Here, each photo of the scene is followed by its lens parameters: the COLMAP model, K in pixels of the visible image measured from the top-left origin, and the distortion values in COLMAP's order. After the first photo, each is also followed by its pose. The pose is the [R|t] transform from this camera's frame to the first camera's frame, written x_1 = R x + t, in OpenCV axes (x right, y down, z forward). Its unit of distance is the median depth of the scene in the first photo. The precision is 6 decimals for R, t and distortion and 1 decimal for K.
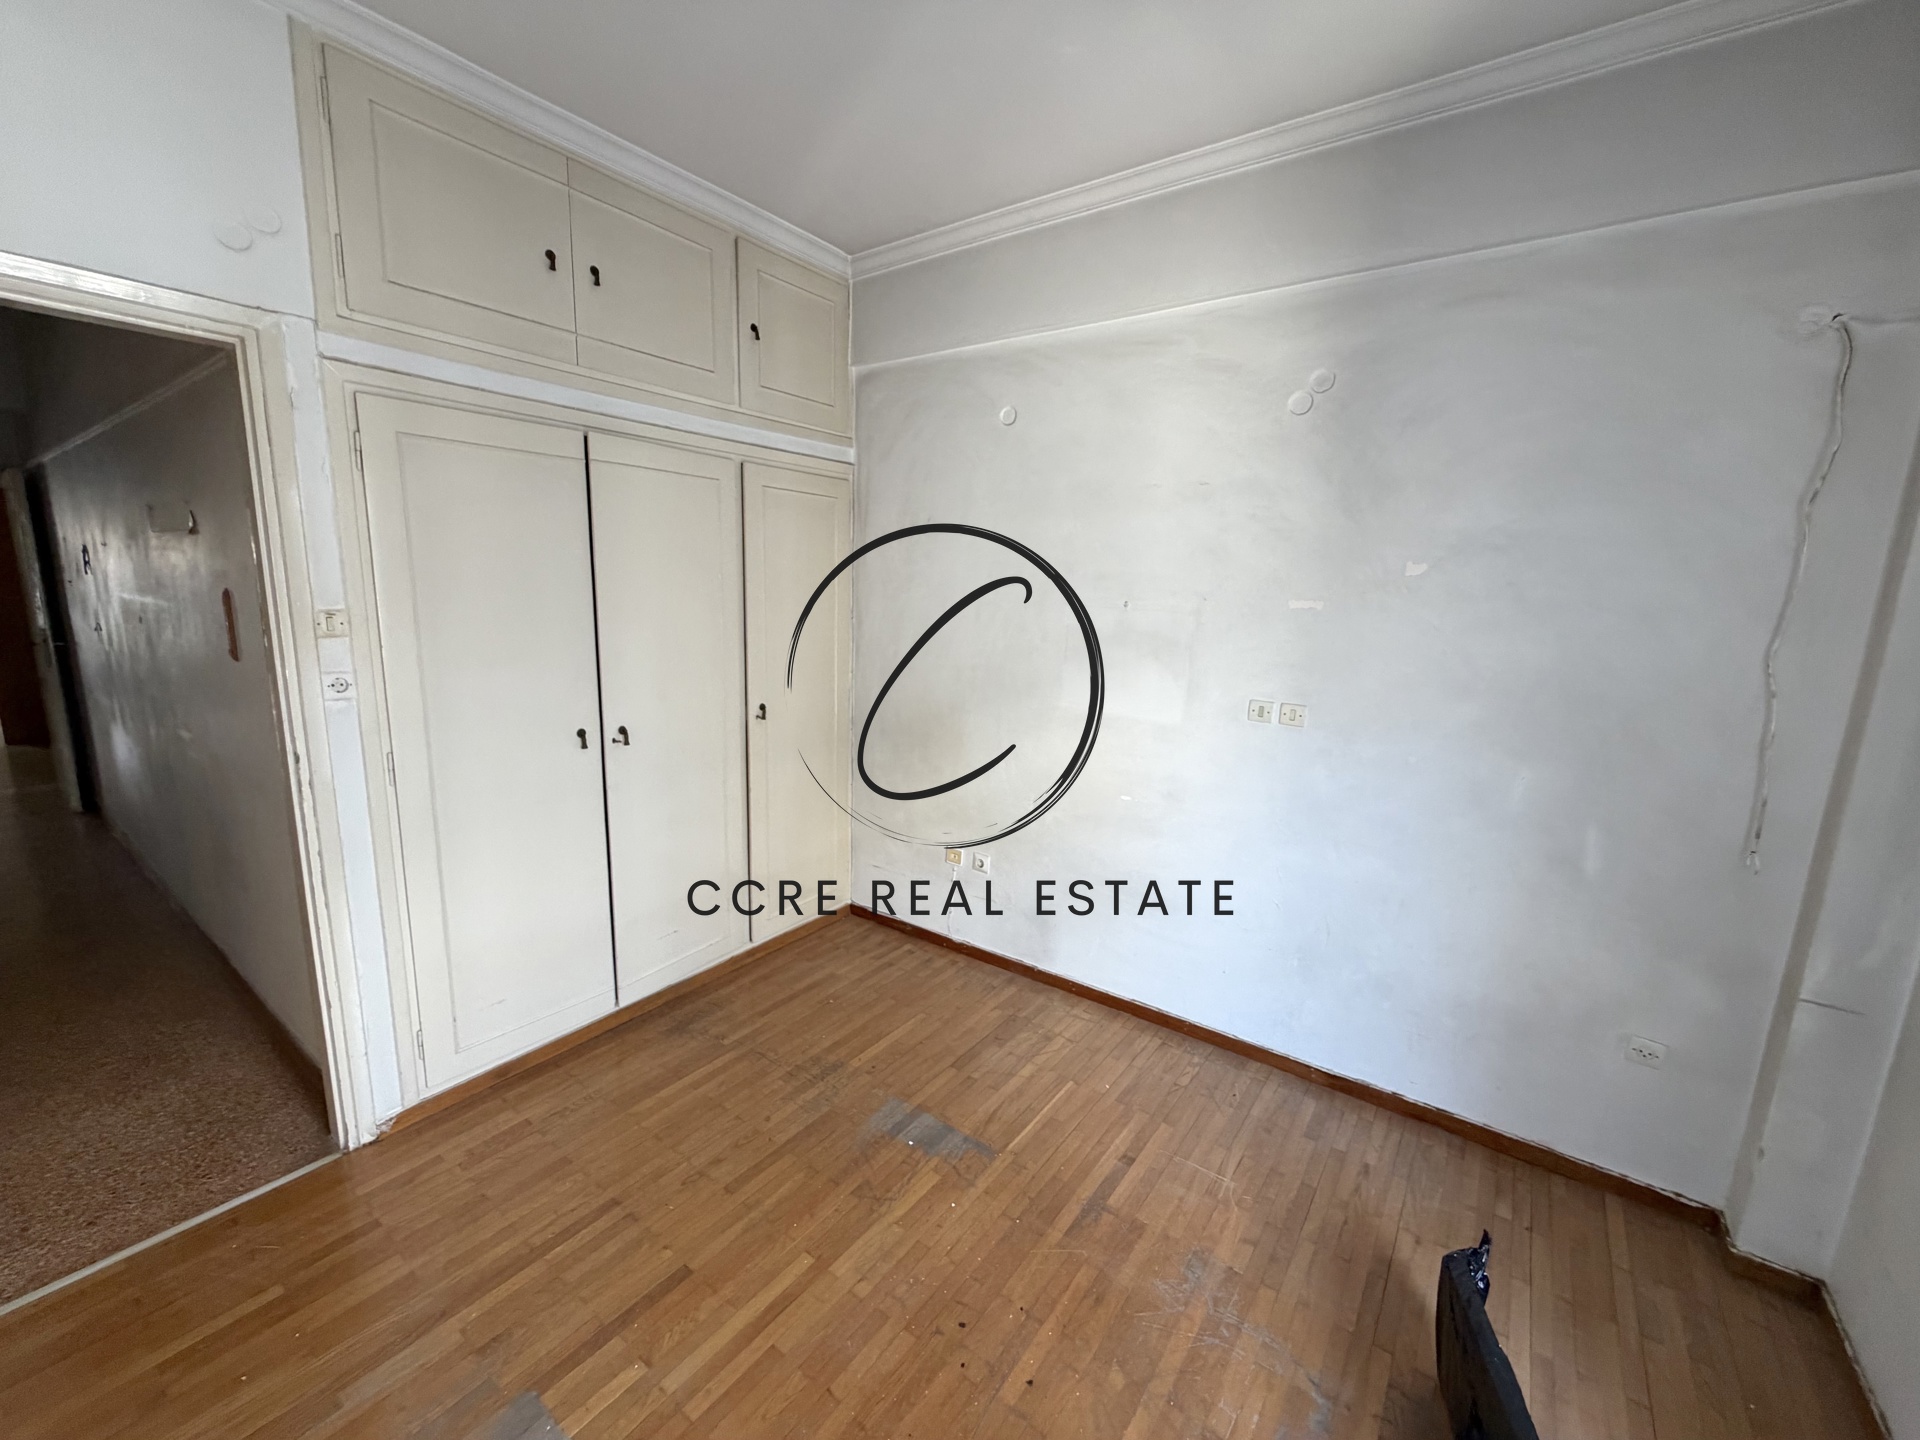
lens RADIAL K [[763.1, 0, 955.2], [0, 763.1, 720.1], [0, 0, 1]] dist [0.001151, 0.000327]
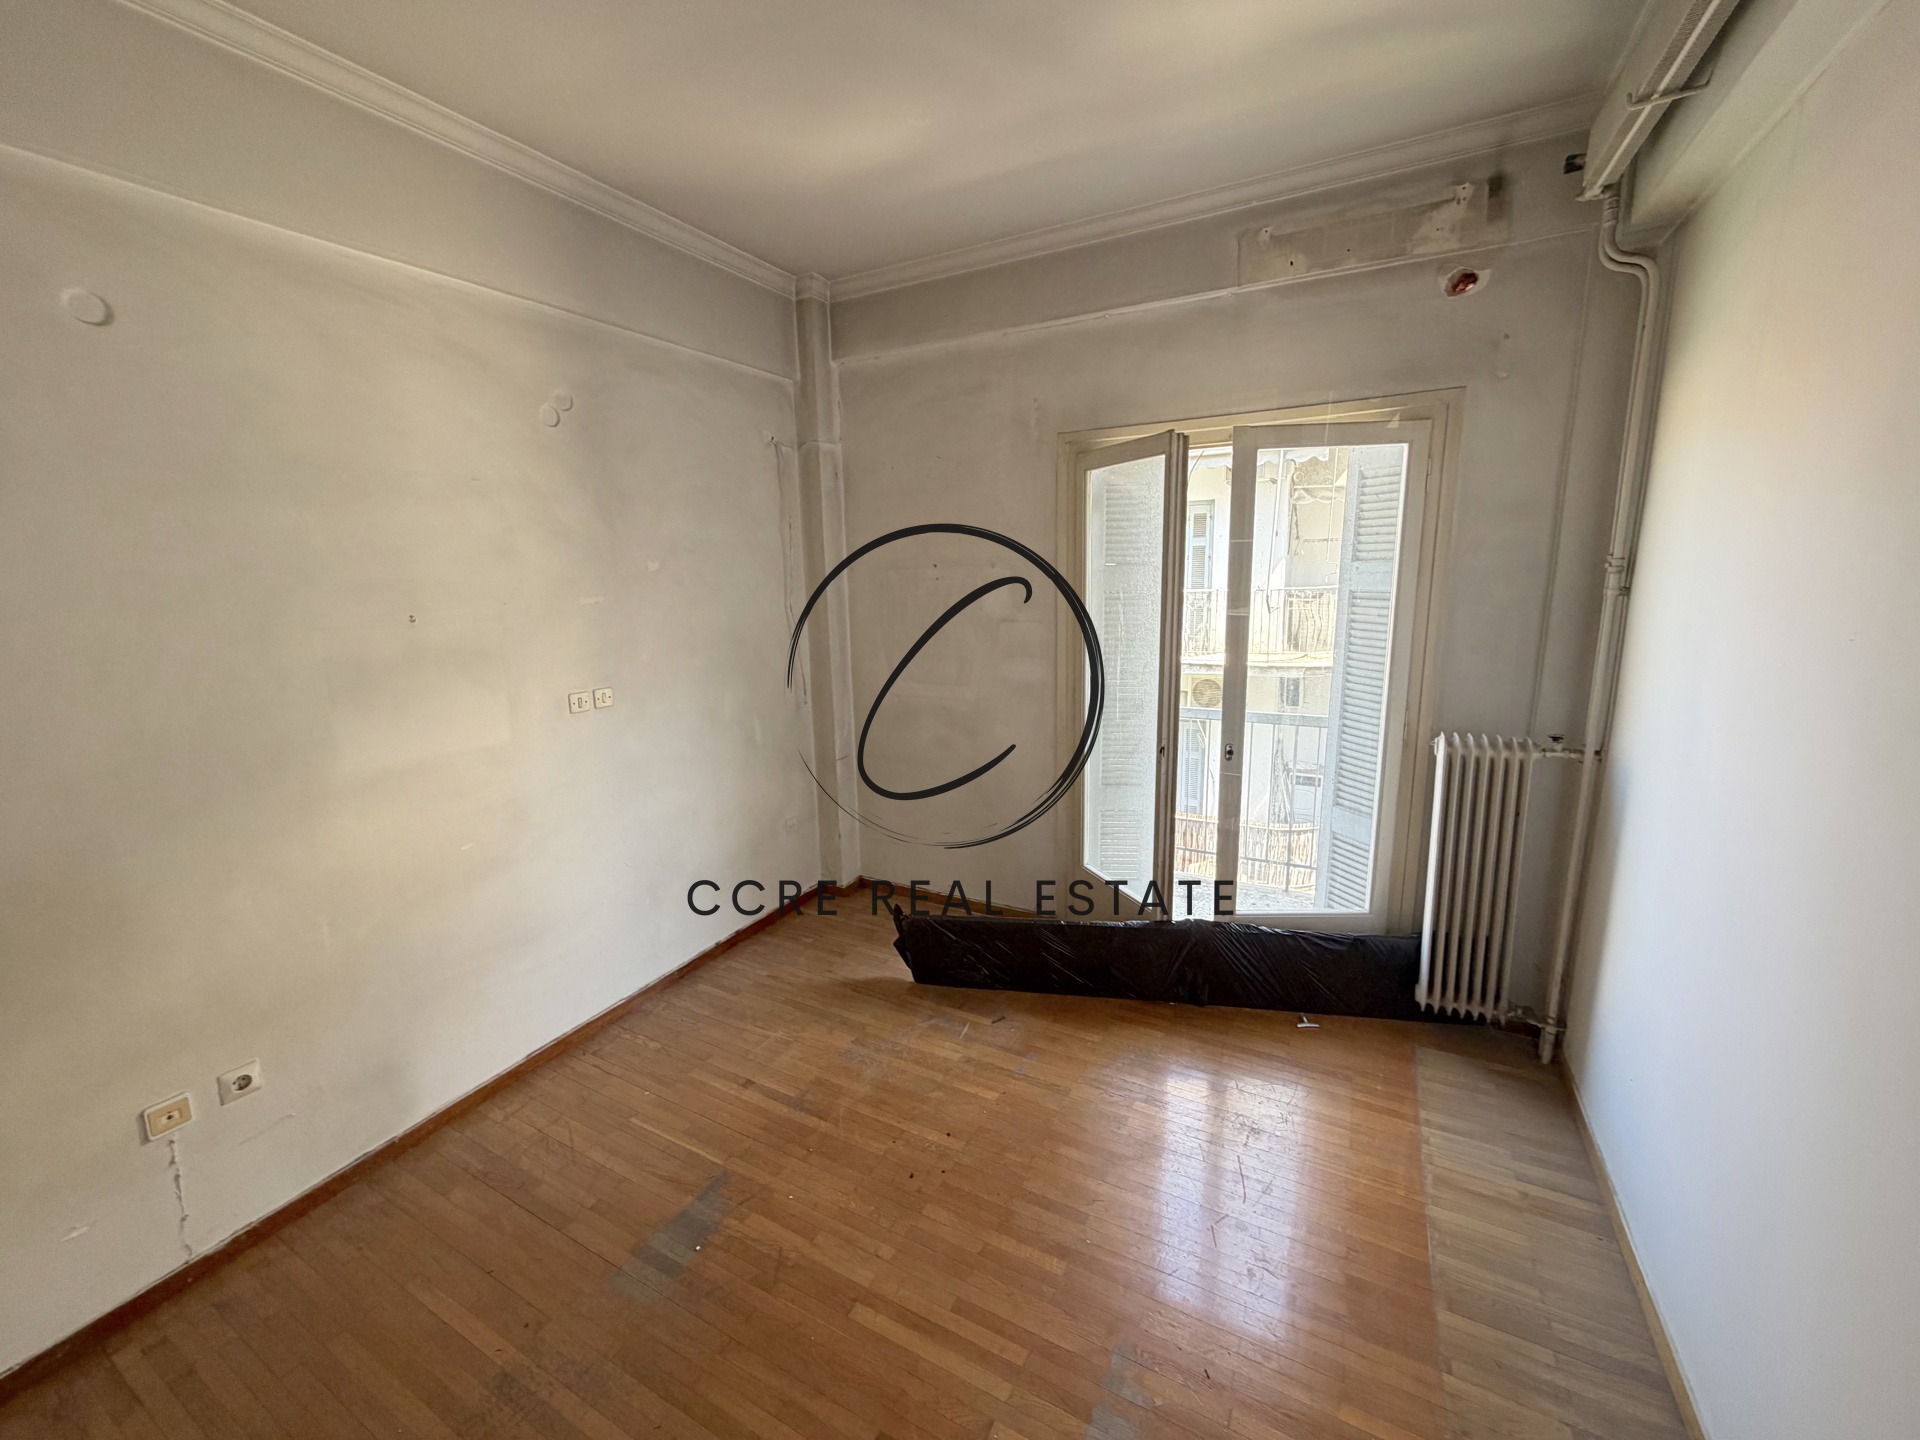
lens RADIAL K [[763.1, 0, 955.2], [0, 763.1, 720.1], [0, 0, 1]] dist [0.001151, 0.000327]
pose [[-0.134379, -0.222119, 0.965715, -0.849342], [0.198485, 0.948771, 0.245841, -0.175677], [-0.970848, 0.224716, -0.083408, 0.701420]]
